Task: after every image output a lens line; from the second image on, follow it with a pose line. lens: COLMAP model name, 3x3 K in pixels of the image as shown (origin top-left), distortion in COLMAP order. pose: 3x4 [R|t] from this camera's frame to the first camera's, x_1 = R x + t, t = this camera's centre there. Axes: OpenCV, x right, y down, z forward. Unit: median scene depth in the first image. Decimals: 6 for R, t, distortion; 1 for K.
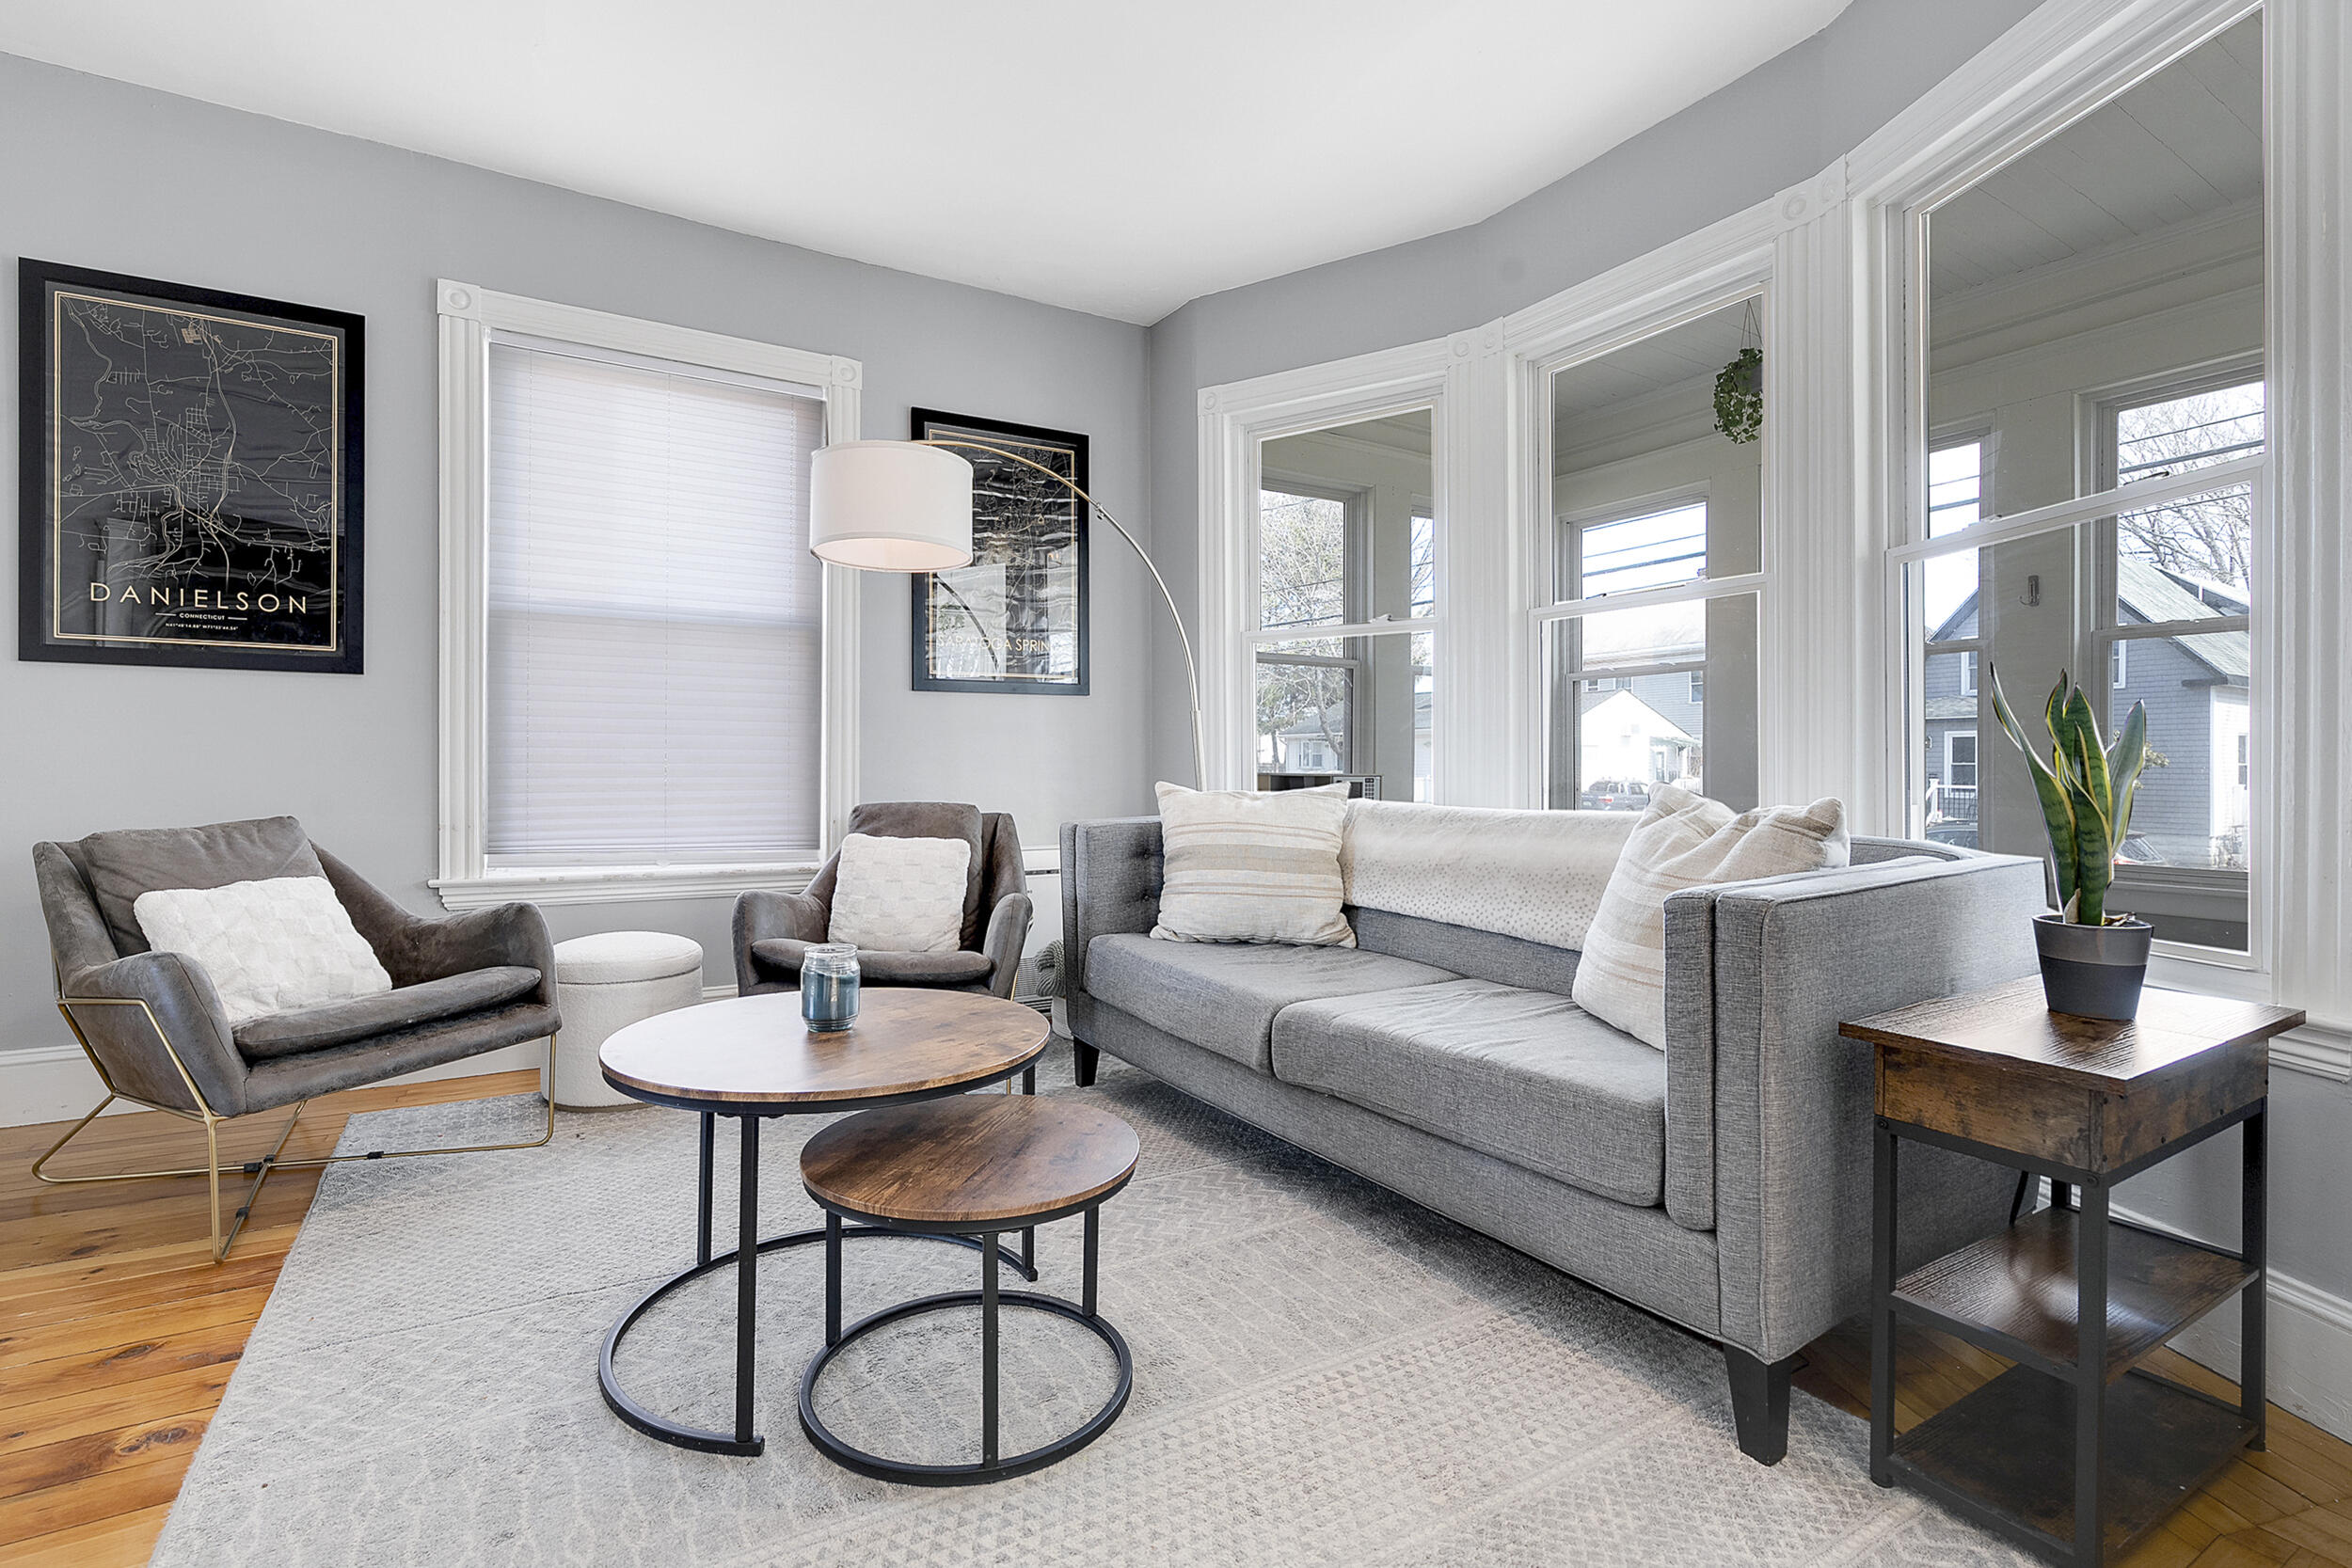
lens RADIAL K [[1078.1, 0, 1152.6], [0, 1078.1, 770.5], [0, 0, 1]] dist [-0.007199, 0.003148]
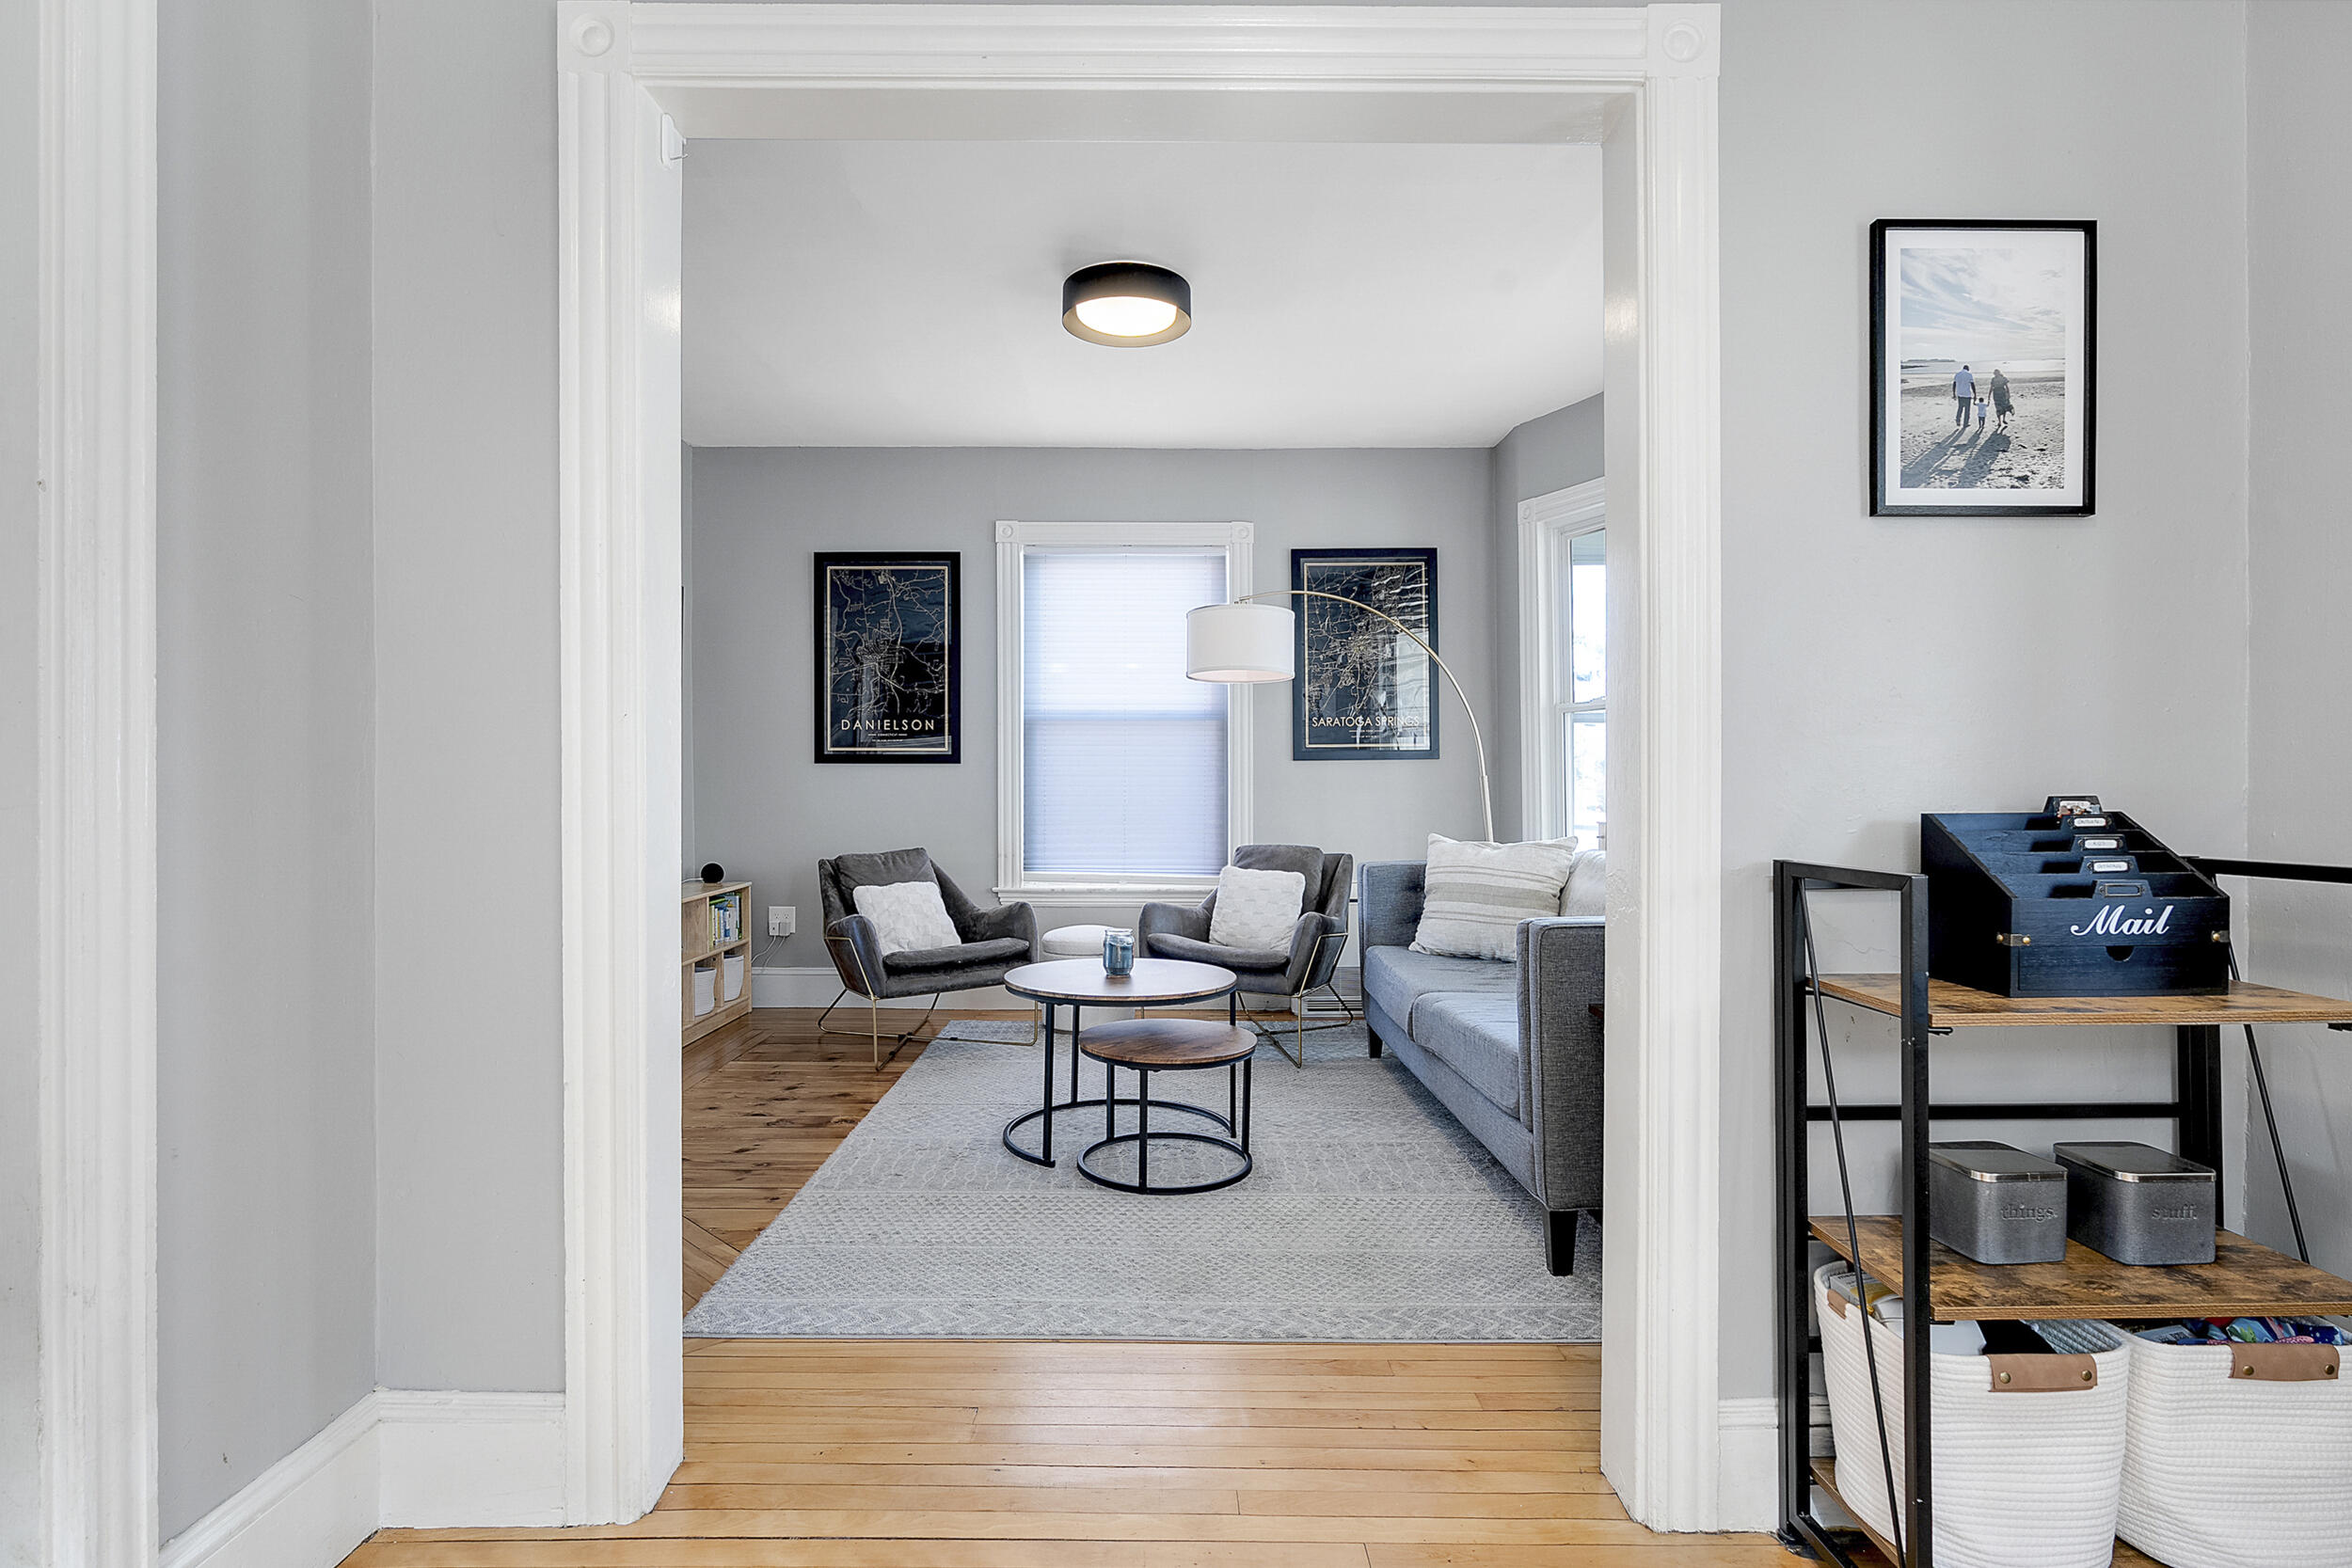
lens RADIAL K [[1228.0, 0, 1189.6], [0, 1228.0, 789.7], [0, 0, 1]] dist [-0.006500, 0.003557]
pose [[0.856245, -0.002876, -0.516562, 0.639453], [0.001700, 0.999995, -0.002750, -0.047774], [0.516567, 0.001476, 0.856246, -0.521655]]
